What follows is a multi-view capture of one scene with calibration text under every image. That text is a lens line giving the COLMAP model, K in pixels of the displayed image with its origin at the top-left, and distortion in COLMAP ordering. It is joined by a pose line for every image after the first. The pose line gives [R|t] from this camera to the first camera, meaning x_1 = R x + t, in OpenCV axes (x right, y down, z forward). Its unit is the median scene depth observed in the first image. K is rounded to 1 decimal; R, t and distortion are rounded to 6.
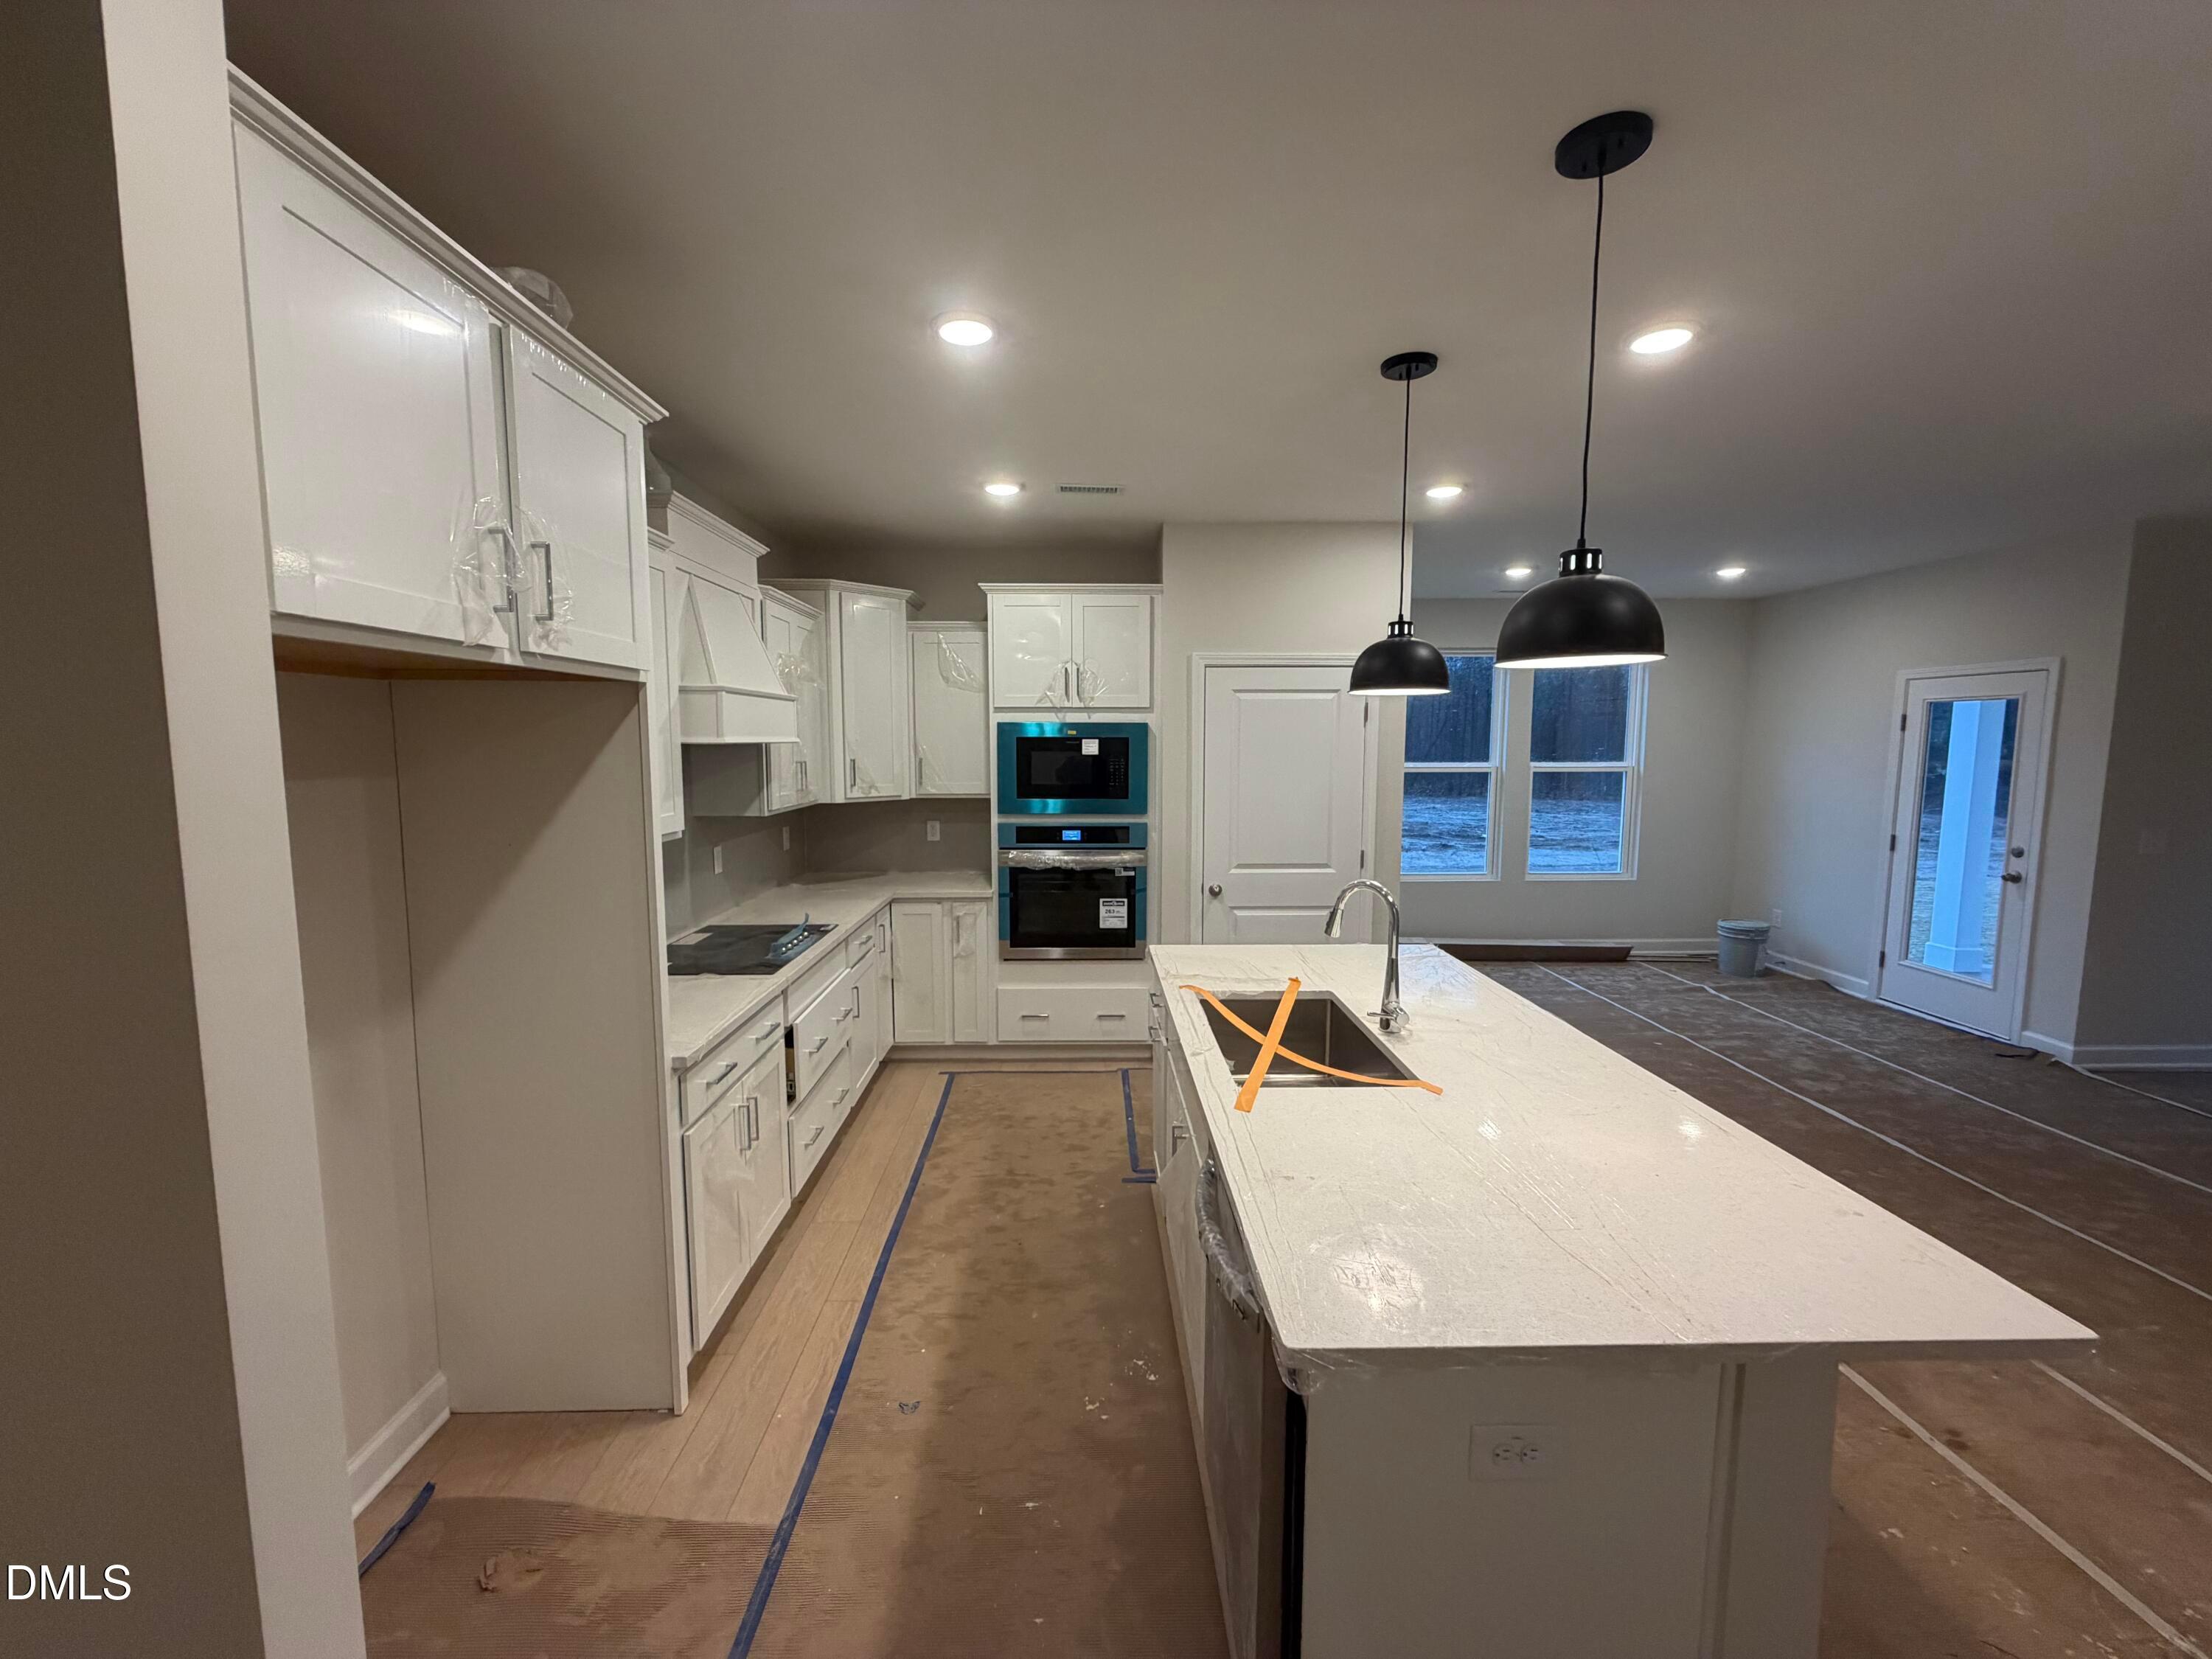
lens RADIAL K [[878.7, 0, 1102.2], [0, 878.7, 825.5], [0, 0, 1]] dist [-0.002889, 0.000742]
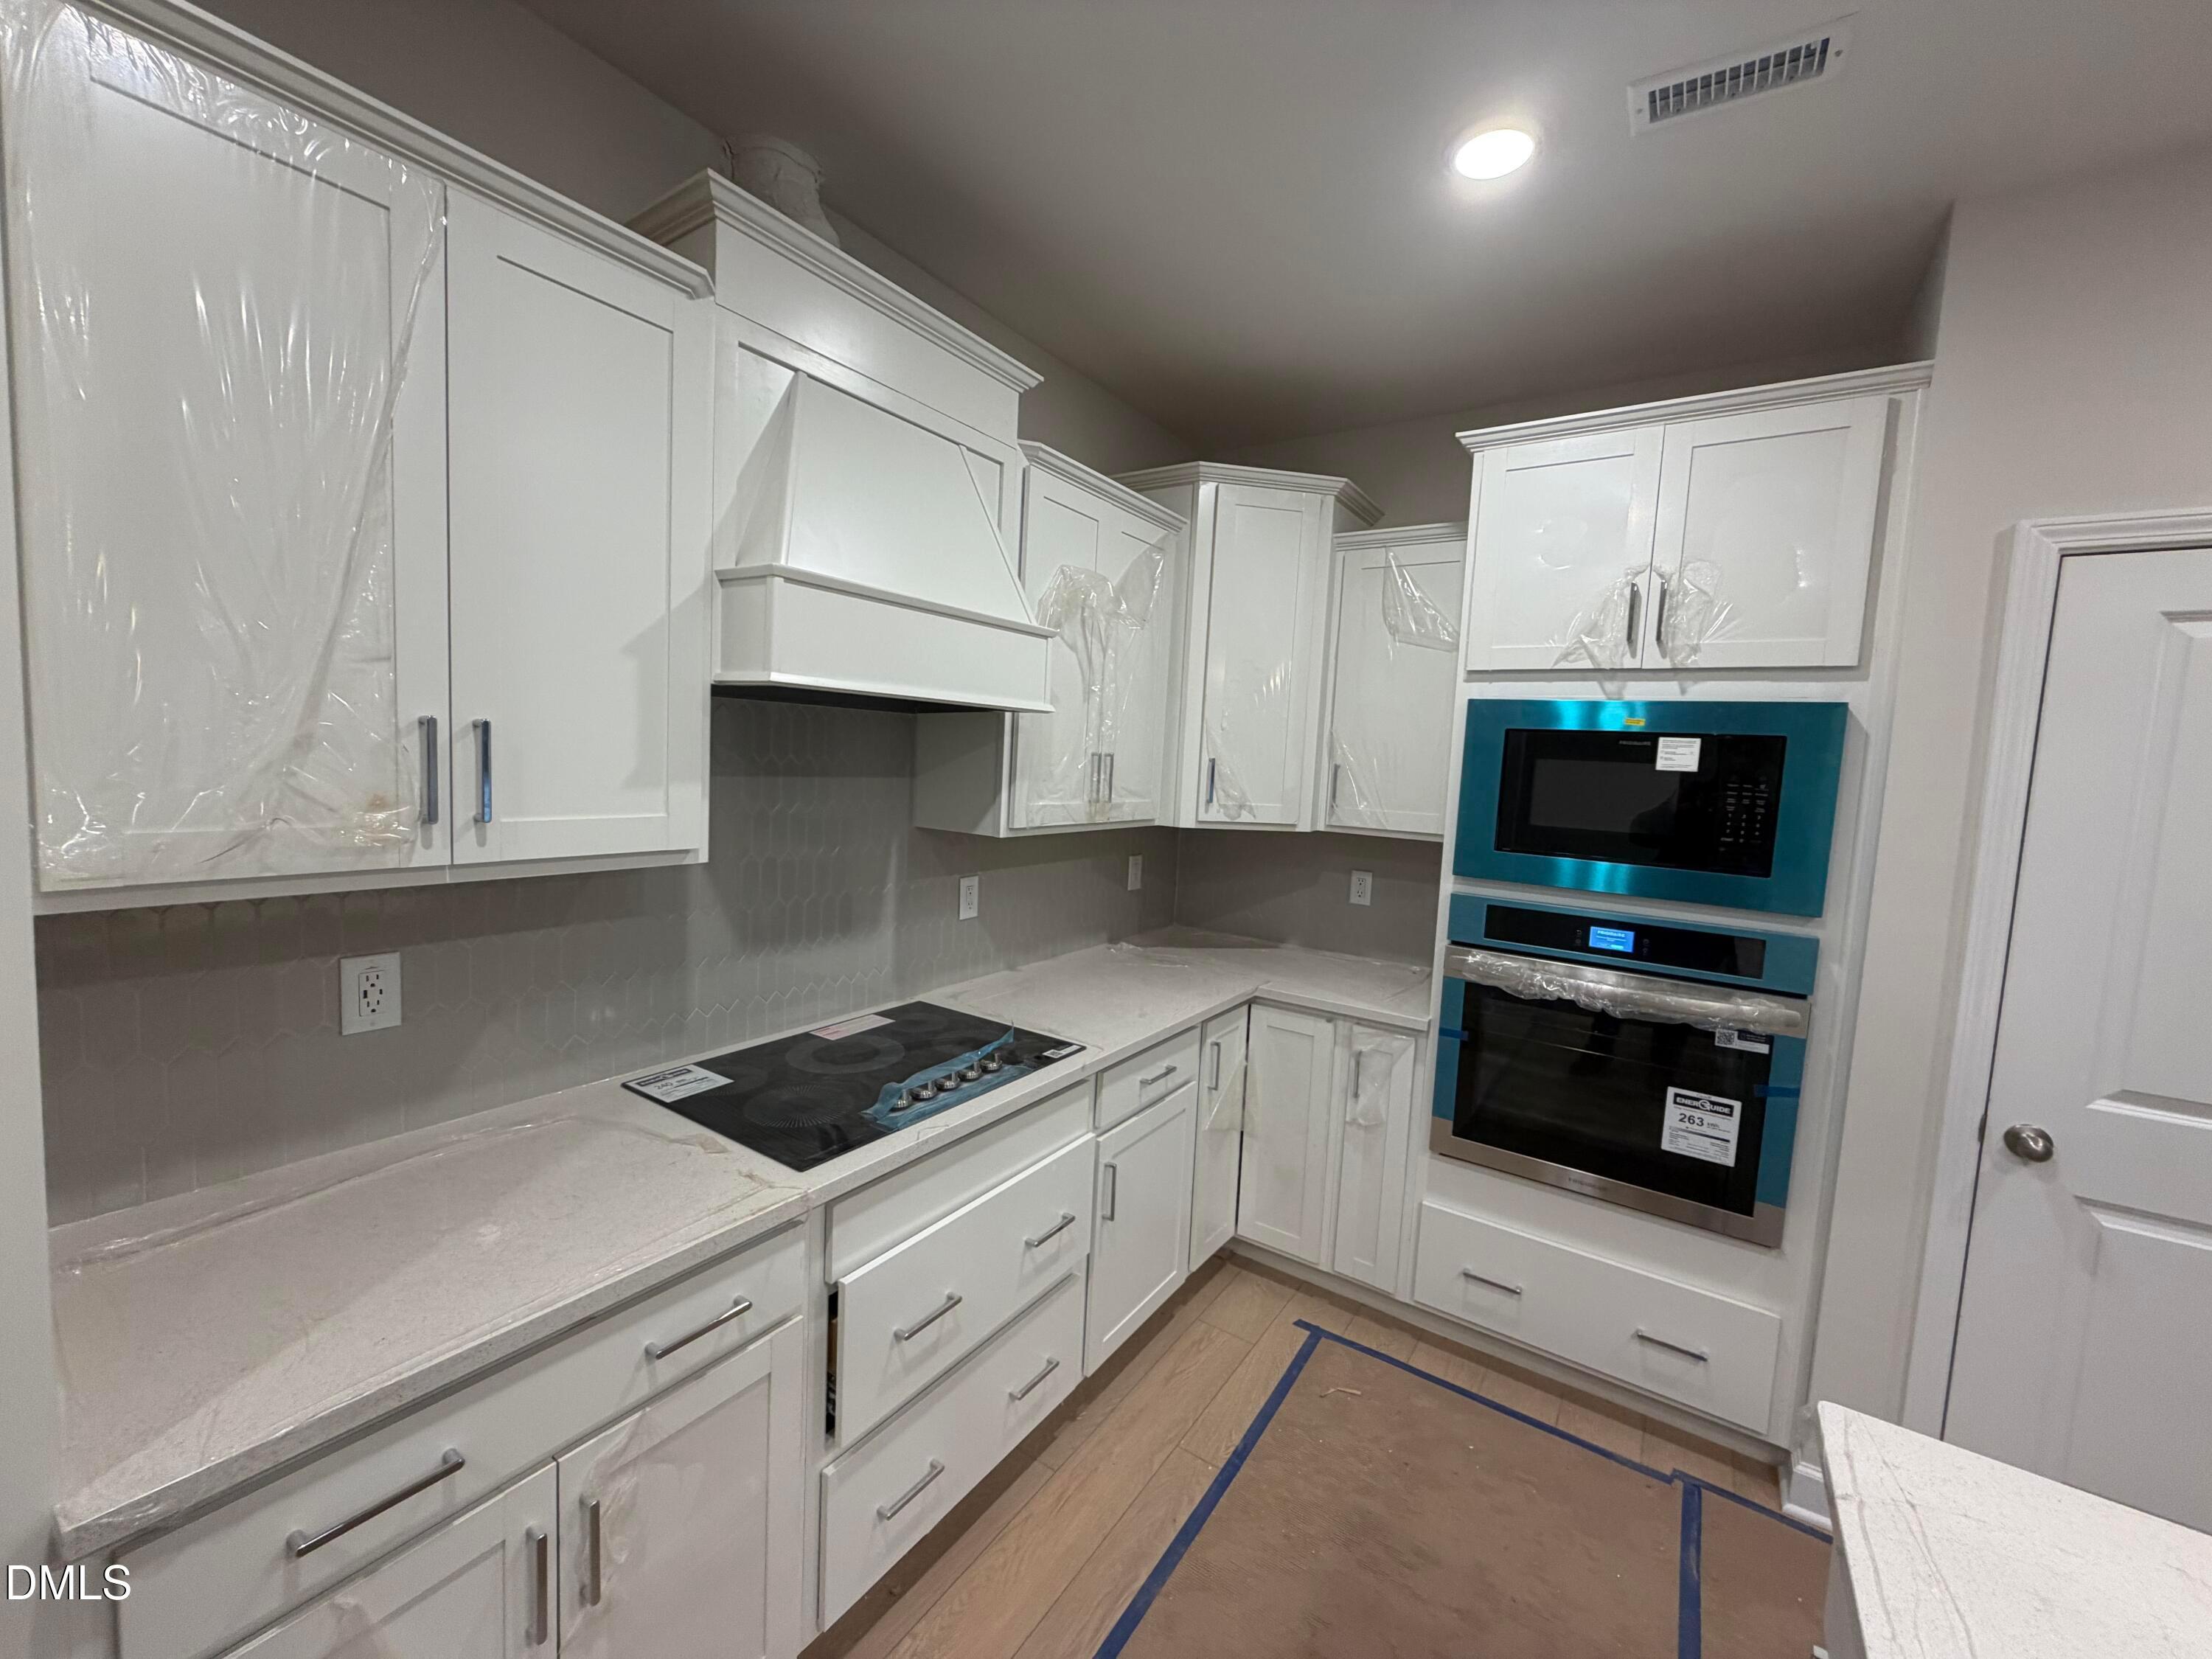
lens RADIAL K [[878.7, 0, 1099.8], [0, 878.7, 828.3], [0, 0, 1]] dist [-0.002889, 0.000742]
pose [[0.814986, 0.088375, -0.572703, 0.006022], [-0.104773, 0.994487, 0.004363, -0.021215], [0.569931, 0.056448, 0.819752, 0.448267]]
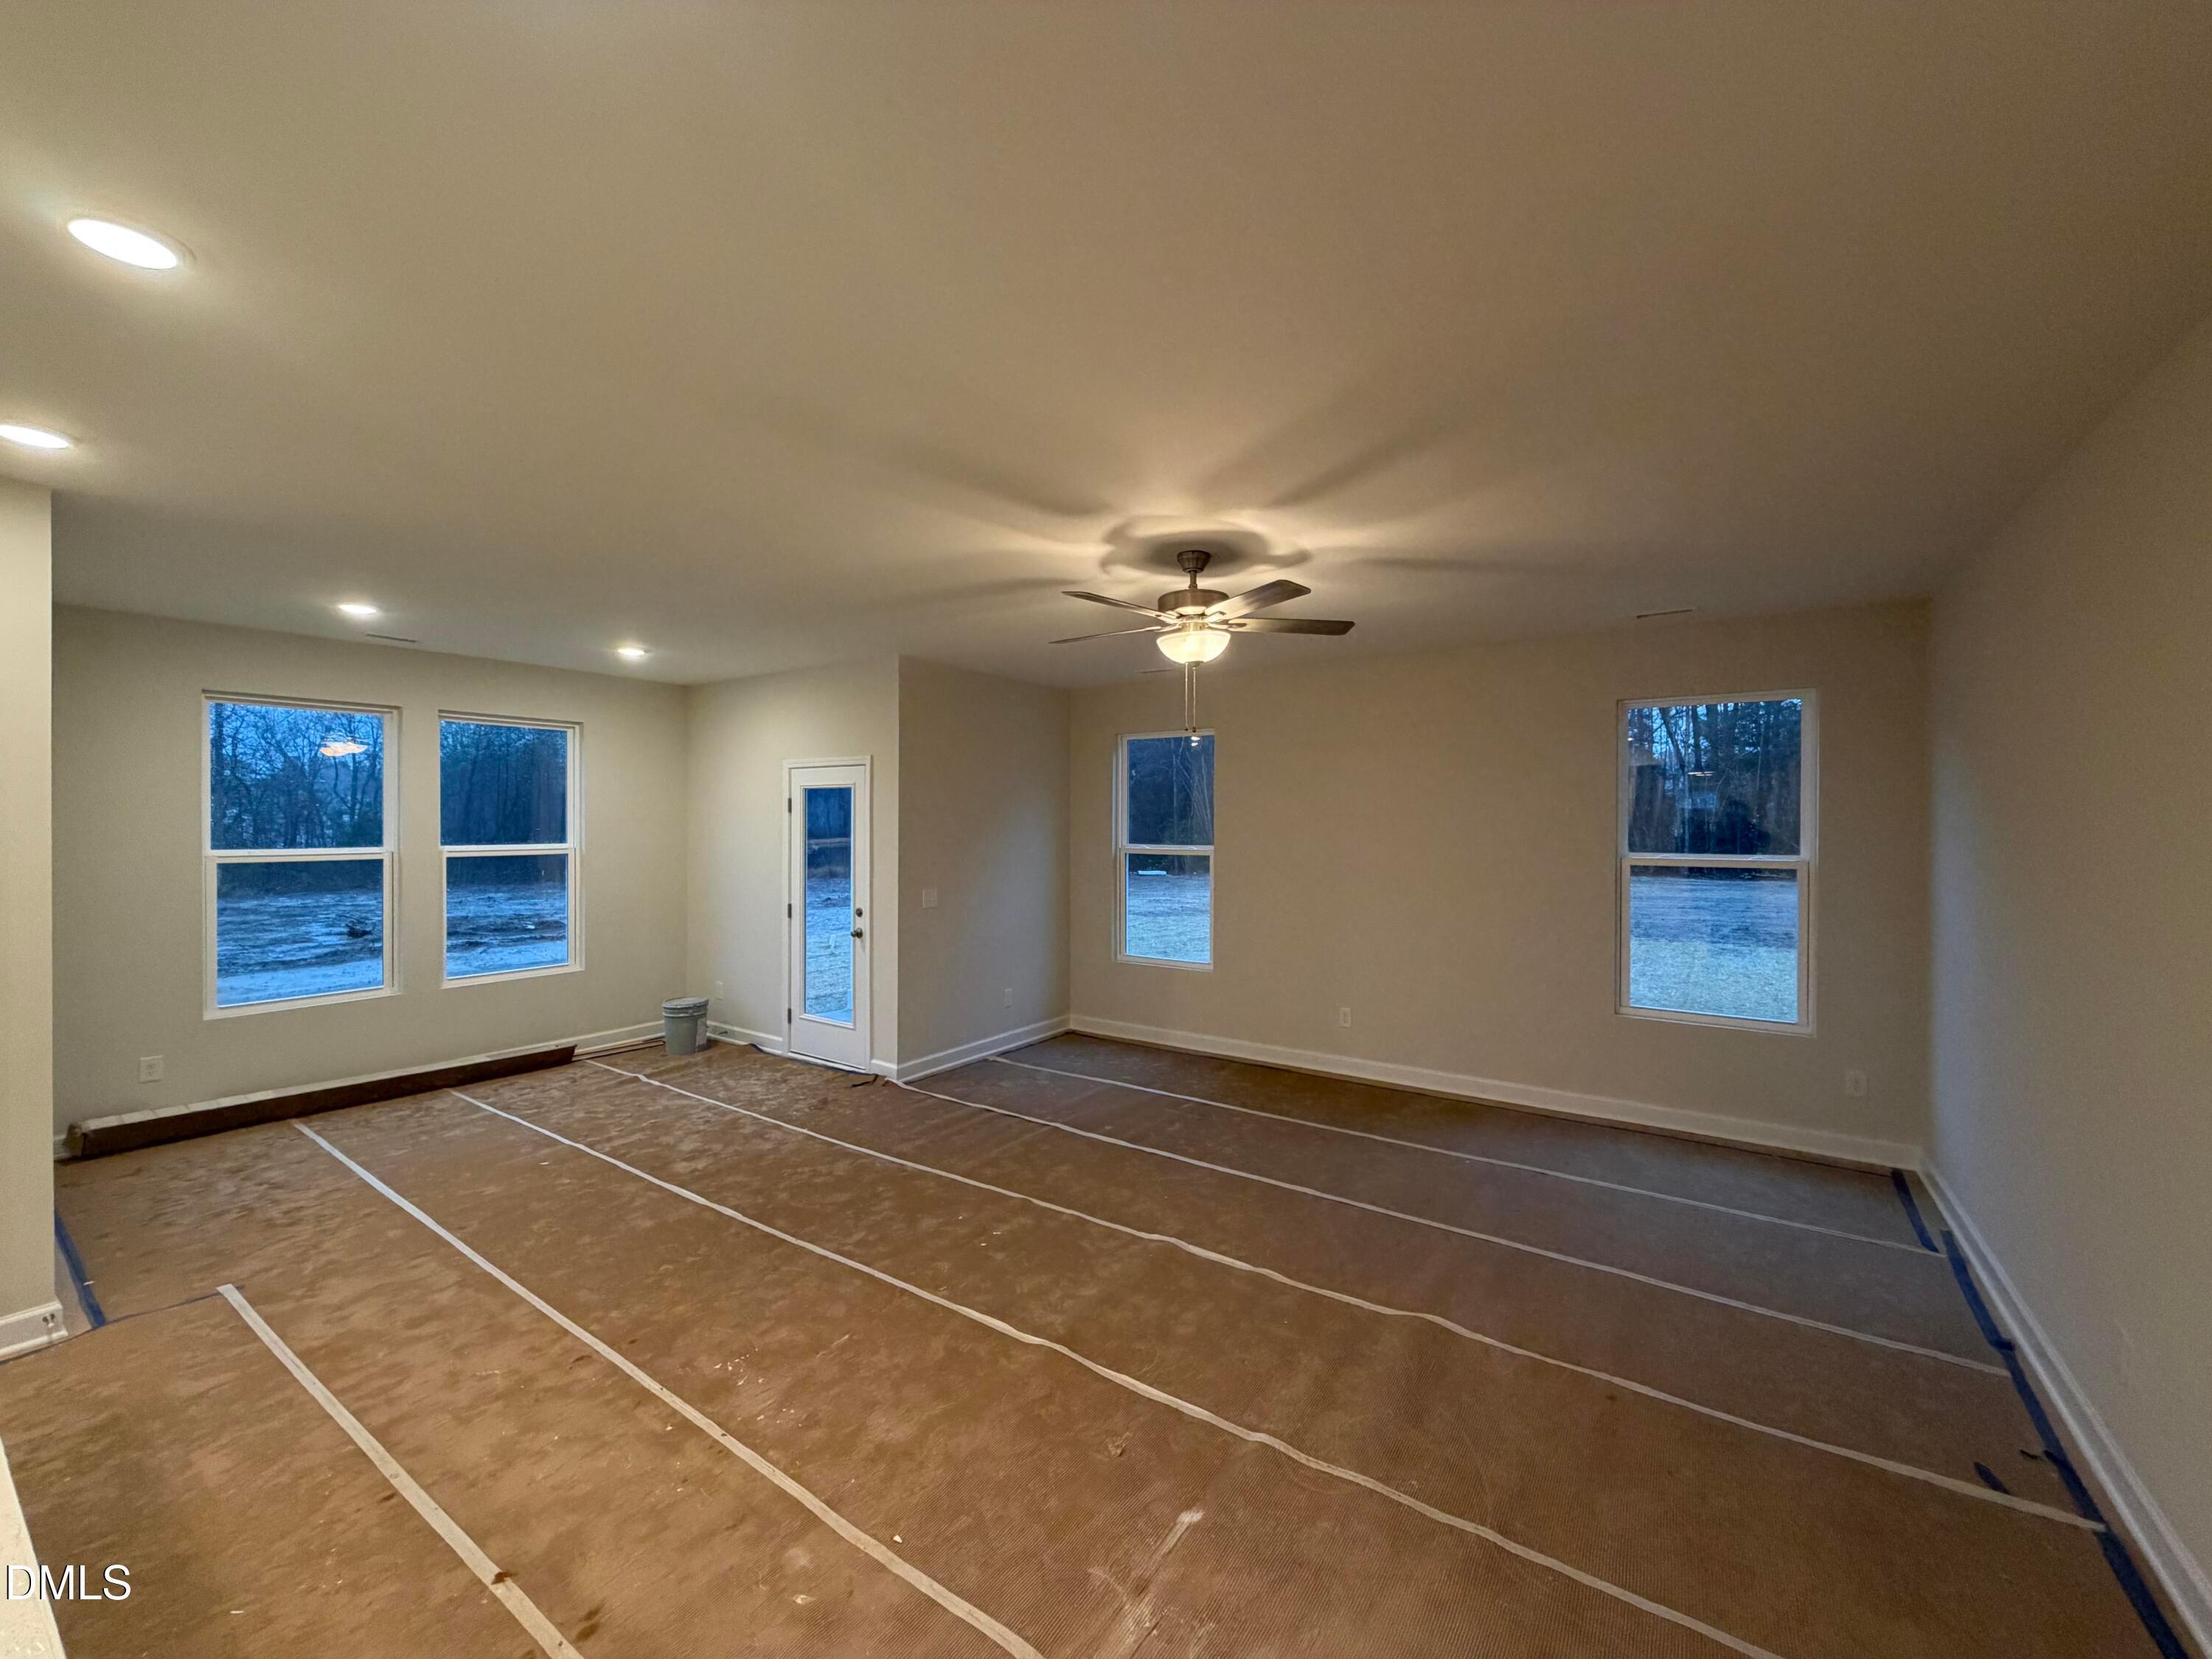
lens RADIAL K [[878.7, 0, 1104.0], [0, 878.7, 830.0], [0, 0, 1]] dist [-0.002889, 0.000742]
pose [[0.582850, -0.006898, 0.812551, 0.269222], [0.076519, 0.995986, -0.046433, -0.000644], [-0.808969, 0.089239, 0.581038, 0.007756]]
